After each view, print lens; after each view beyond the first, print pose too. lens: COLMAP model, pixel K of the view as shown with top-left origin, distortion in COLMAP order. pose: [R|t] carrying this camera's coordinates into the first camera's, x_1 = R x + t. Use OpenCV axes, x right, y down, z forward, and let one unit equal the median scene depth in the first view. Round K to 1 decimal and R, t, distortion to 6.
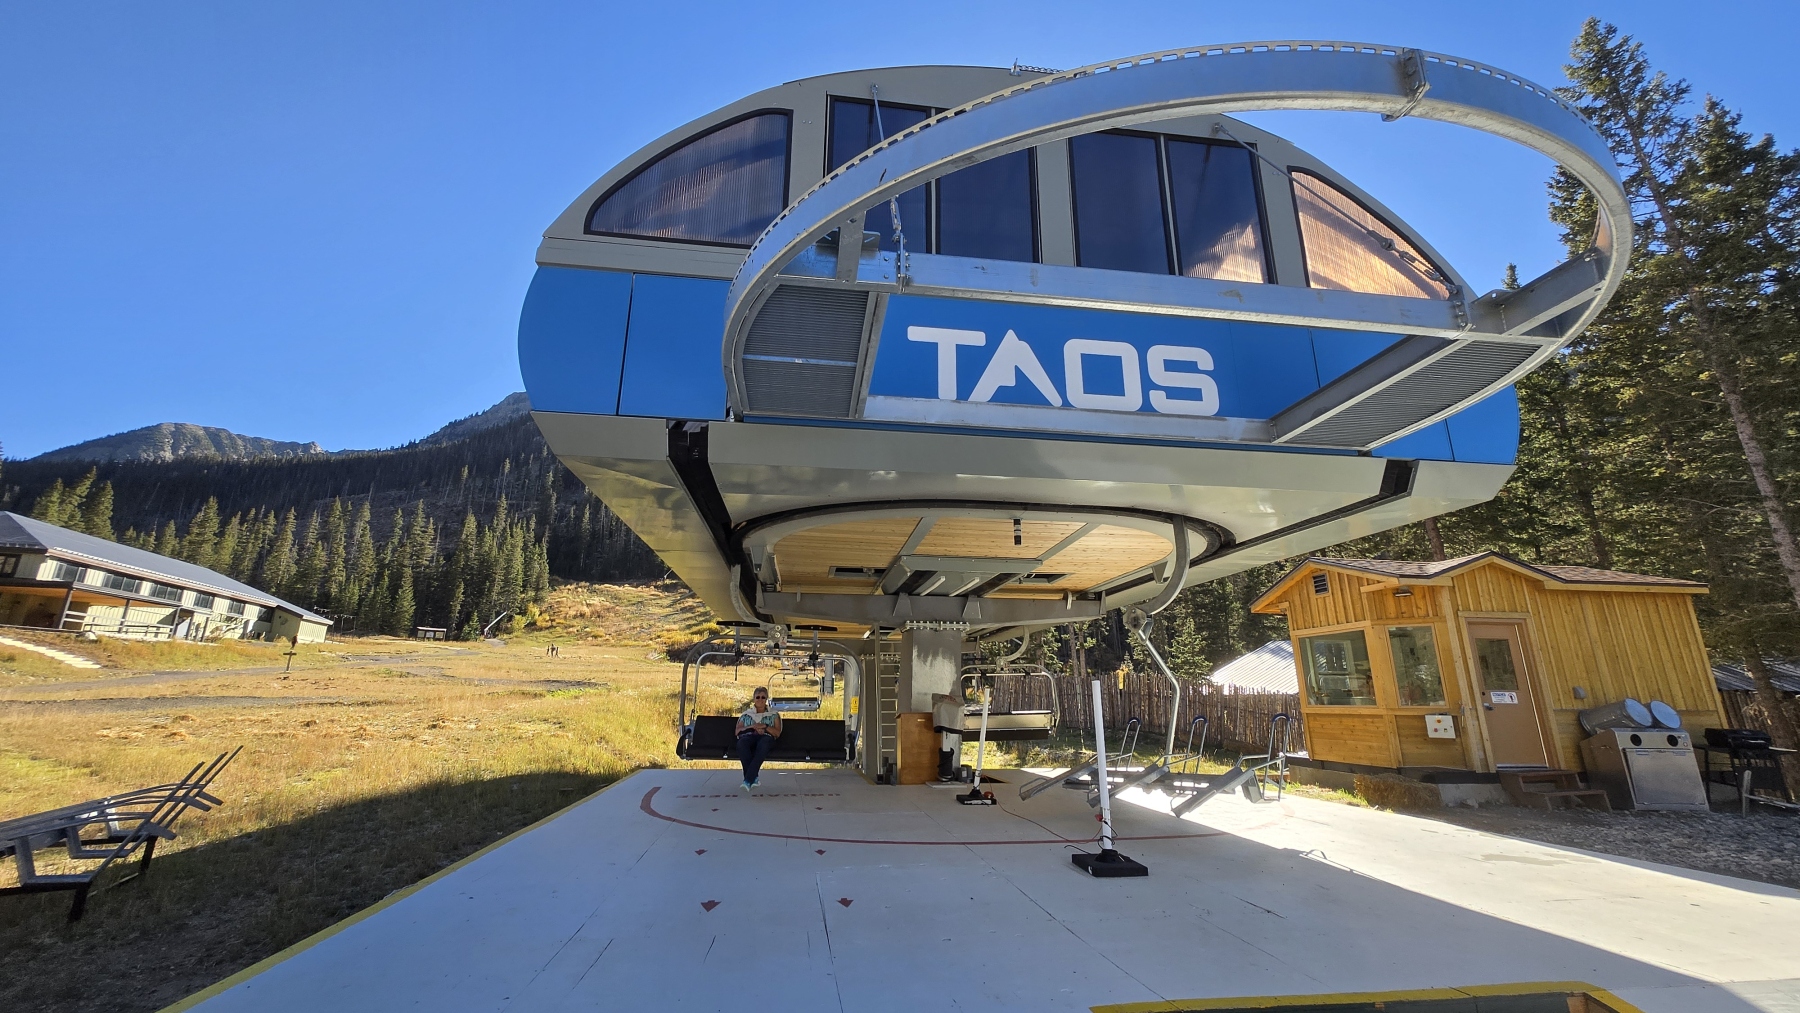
lens RADIAL K [[700.5, 0, 901.7], [0, 700.5, 503.0], [0, 0, 1]] dist [-0.003132, 0.000611]
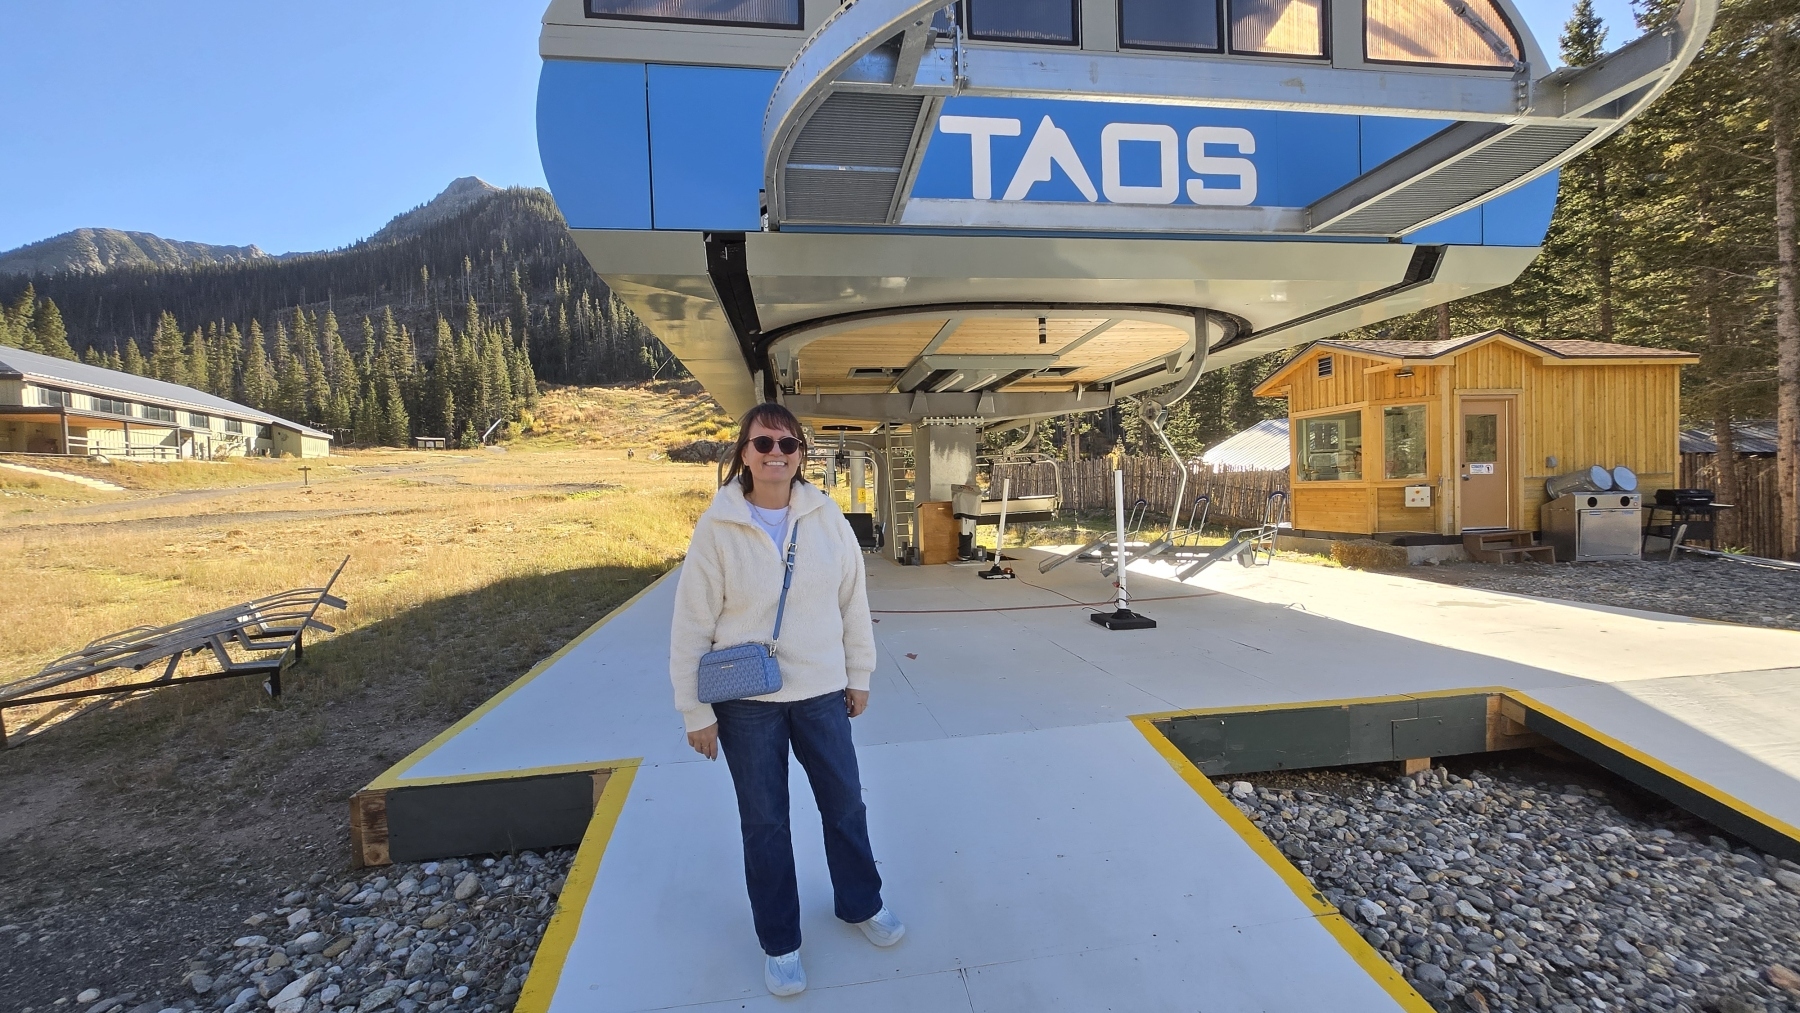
lens RADIAL K [[702.5, 0, 899.9], [0, 702.5, 507.6], [0, 0, 1]] dist [-0.000361, -0.002517]
pose [[0.999284, -0.037760, 0.002574, -0.036592], [0.035297, 0.954325, 0.296678, -0.015800], [-0.013659, -0.296375, 0.954974, -0.036018]]
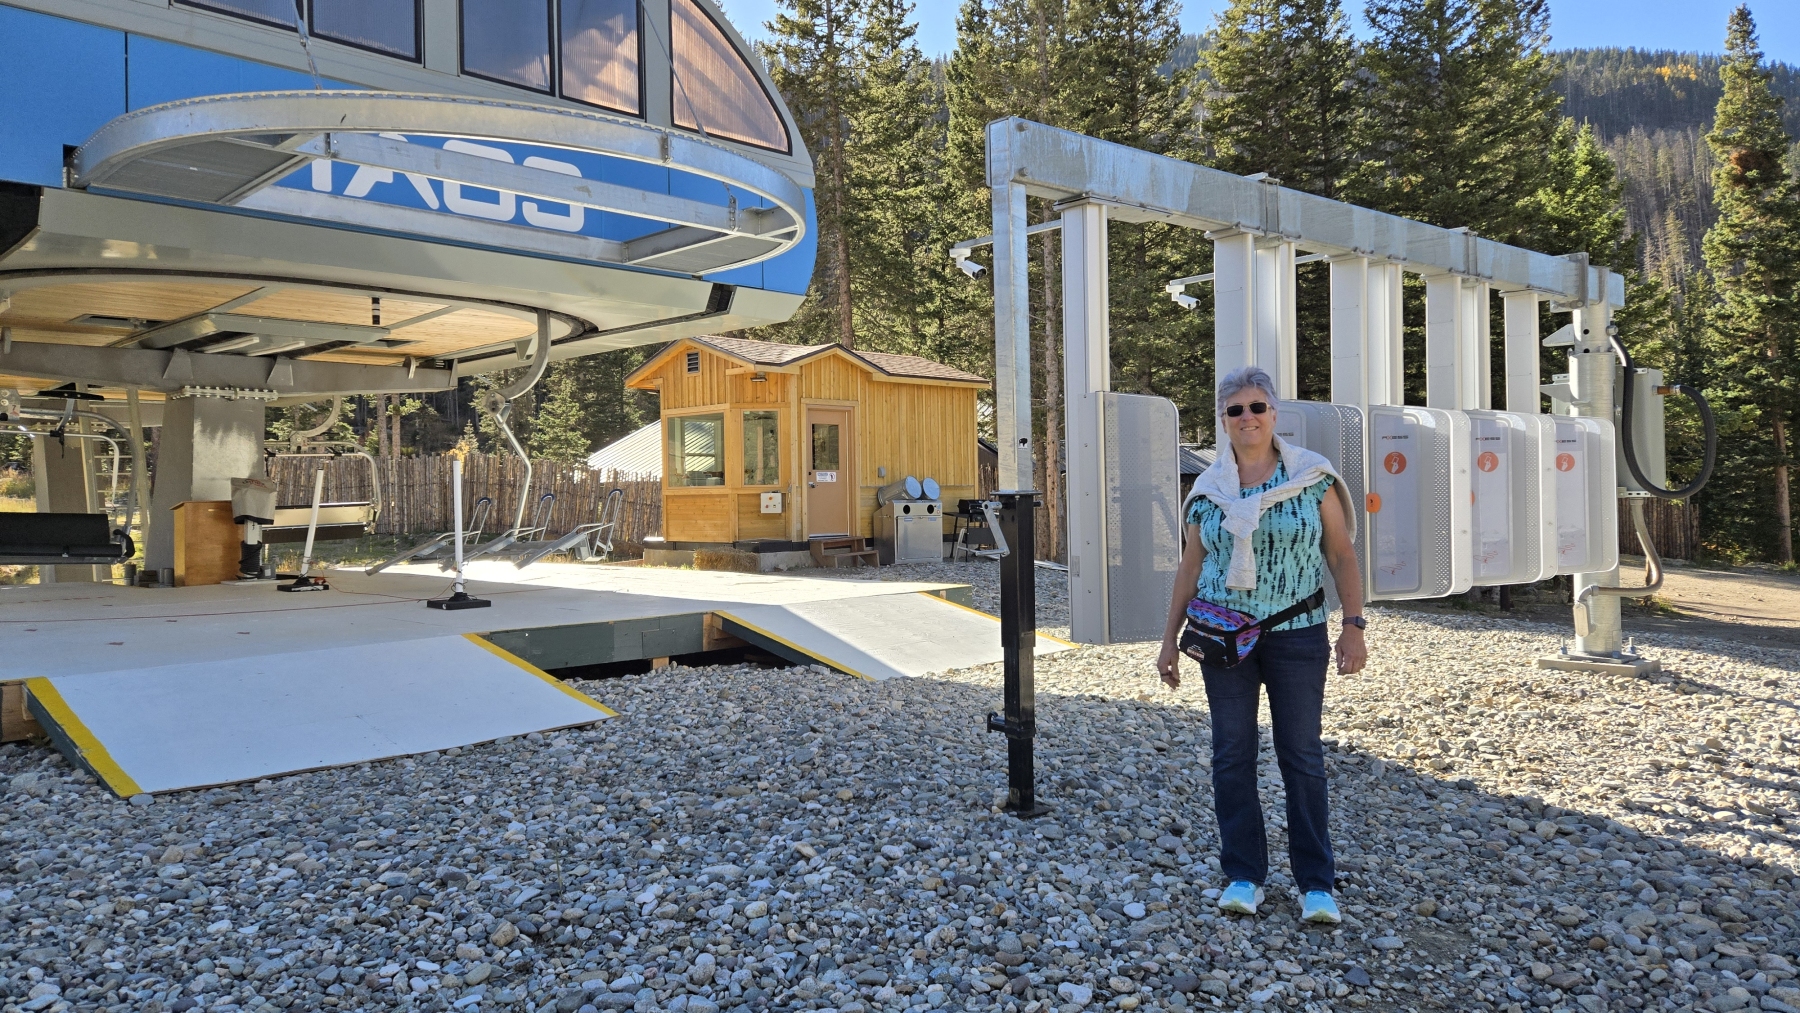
lens RADIAL K [[1190.2, 0, 895.4], [0, 1190.2, 482.4], [0, 0, 1]] dist [0.071113, -0.071960]
pose [[0.797458, -0.013001, 0.603234, -0.173623], [-0.144029, 0.966765, 0.211238, -0.119430], [-0.585932, -0.255337, 0.769082, -0.487240]]
